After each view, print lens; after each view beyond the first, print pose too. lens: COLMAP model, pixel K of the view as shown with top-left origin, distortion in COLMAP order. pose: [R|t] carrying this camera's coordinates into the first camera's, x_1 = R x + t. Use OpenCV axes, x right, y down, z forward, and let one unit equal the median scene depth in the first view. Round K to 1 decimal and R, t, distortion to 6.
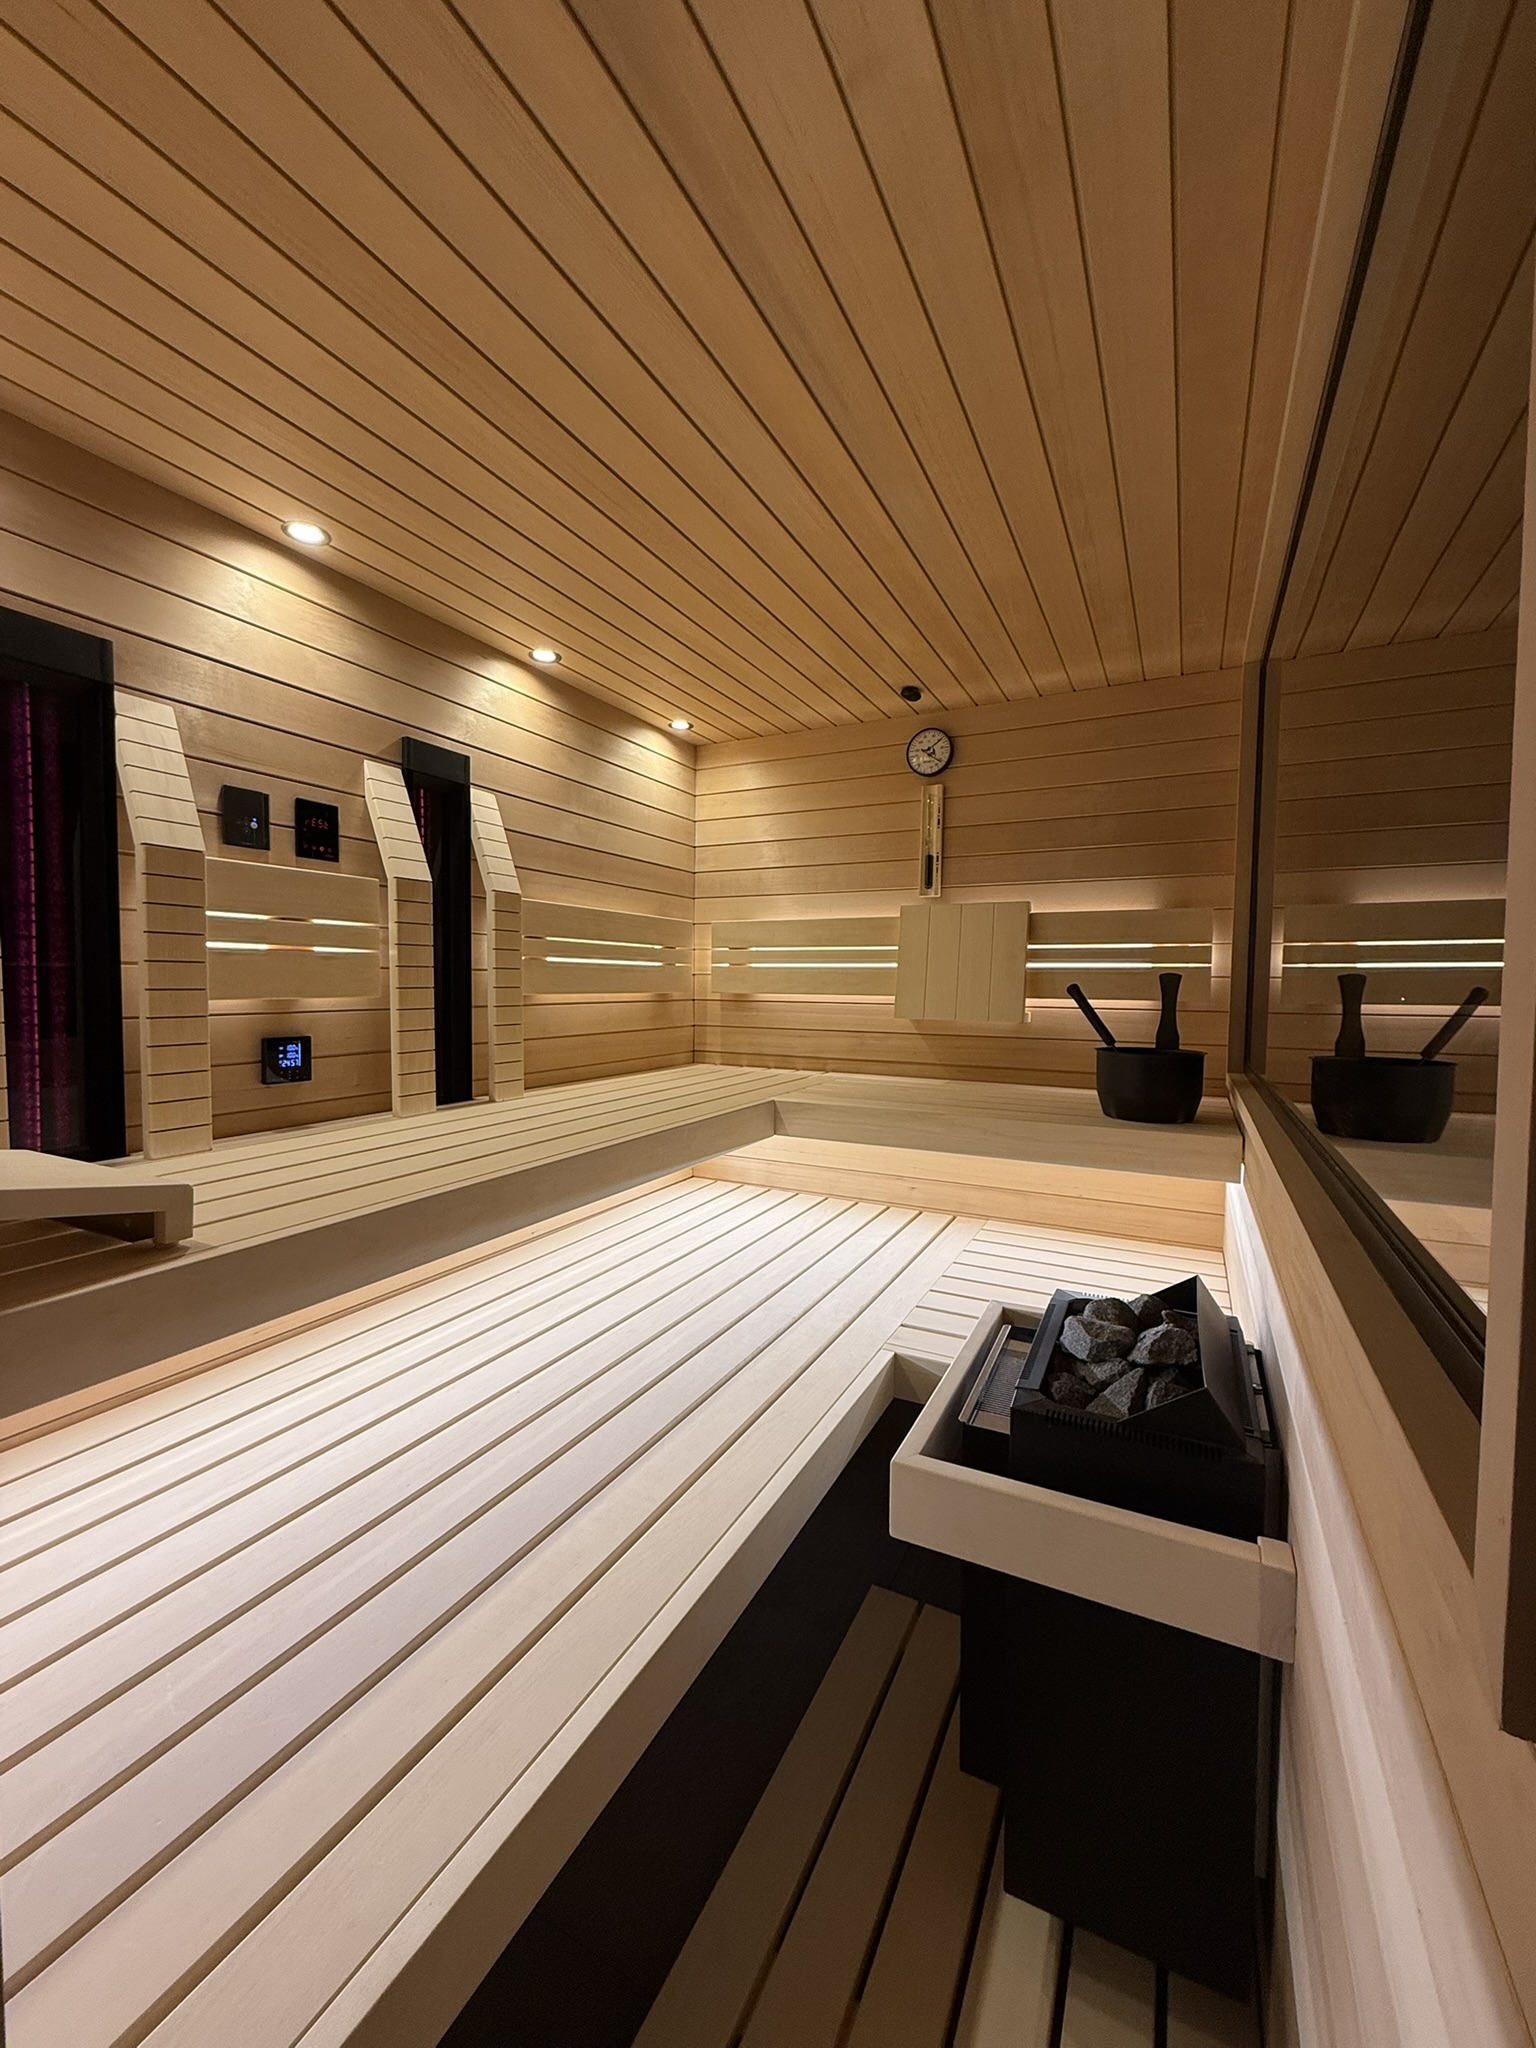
lens RADIAL K [[814.1, 0, 770.4], [0, 814.1, 1018.8], [0, 0, 1]] dist [-0.003978, 0.001008]
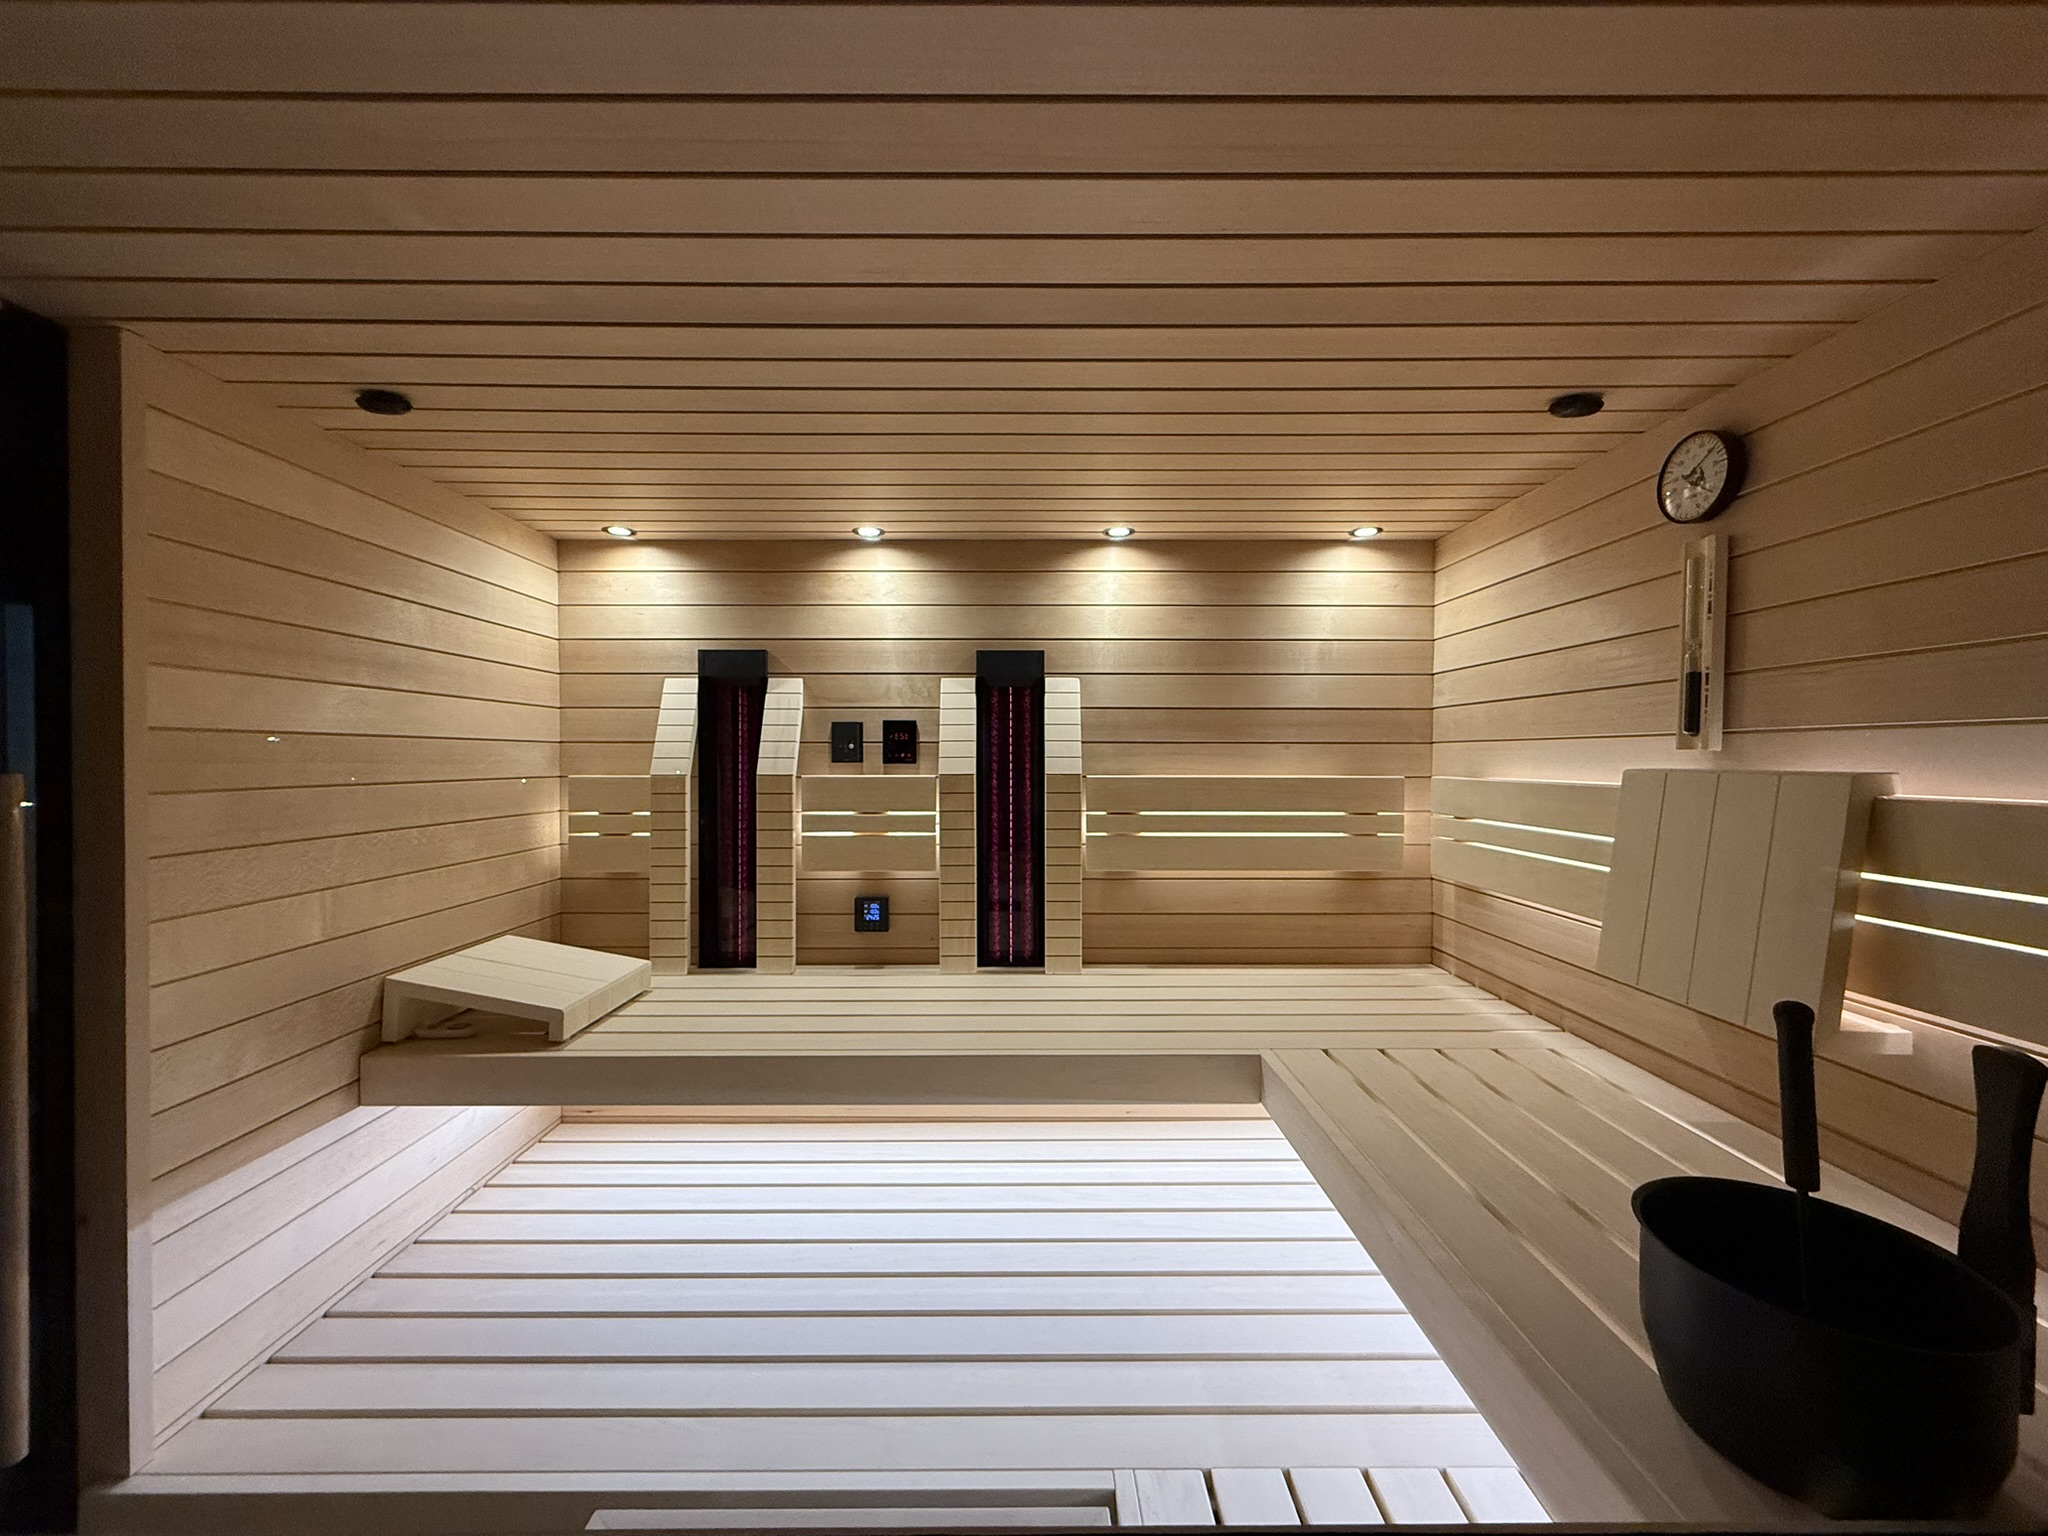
lens RADIAL K [[814.1, 0, 1017.7], [0, 814.1, 766.8], [0, 0, 1]] dist [-0.003978, 0.001008]
pose [[0.457314, -0.000718, -0.889305, 0.578295], [-0.036193, 0.999156, -0.019419, -0.142997], [0.888568, 0.041067, 0.456902, 0.471318]]
